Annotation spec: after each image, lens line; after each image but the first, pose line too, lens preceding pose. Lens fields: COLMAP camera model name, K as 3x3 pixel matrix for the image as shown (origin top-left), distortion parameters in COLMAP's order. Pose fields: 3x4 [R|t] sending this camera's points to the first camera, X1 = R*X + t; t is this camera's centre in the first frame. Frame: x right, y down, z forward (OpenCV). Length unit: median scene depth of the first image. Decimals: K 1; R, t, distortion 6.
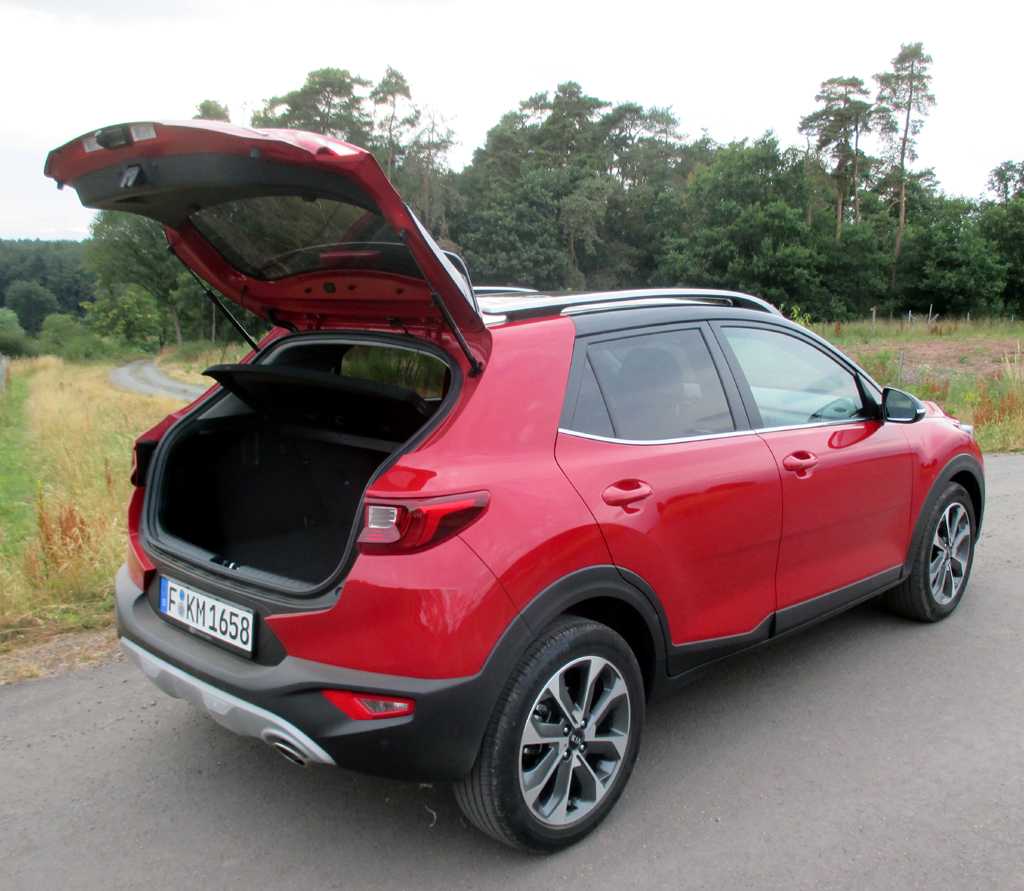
lens RADIAL K [[1094.0, 0, 512.4], [0, 1094.0, 455.7], [0, 0, 1]] dist [-0.068333, 0.000000]
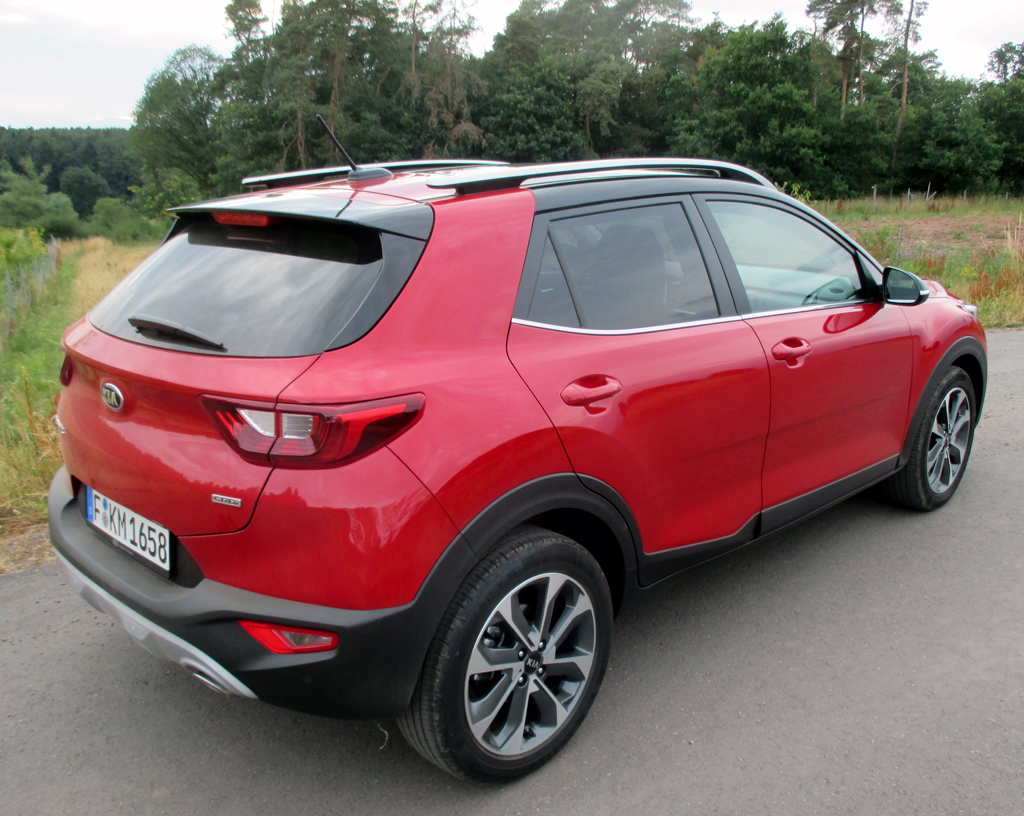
lens RADIAL K [[996.1, 0, 515.0], [0, 996.1, 430.4], [0, 0, 1]] dist [-0.058107, 0.000000]
pose [[0.999742, -0.002649, -0.022571, 0.040834], [0.004984, 0.994561, 0.104033, -0.012299], [0.022172, -0.104119, 0.994318, 0.127173]]
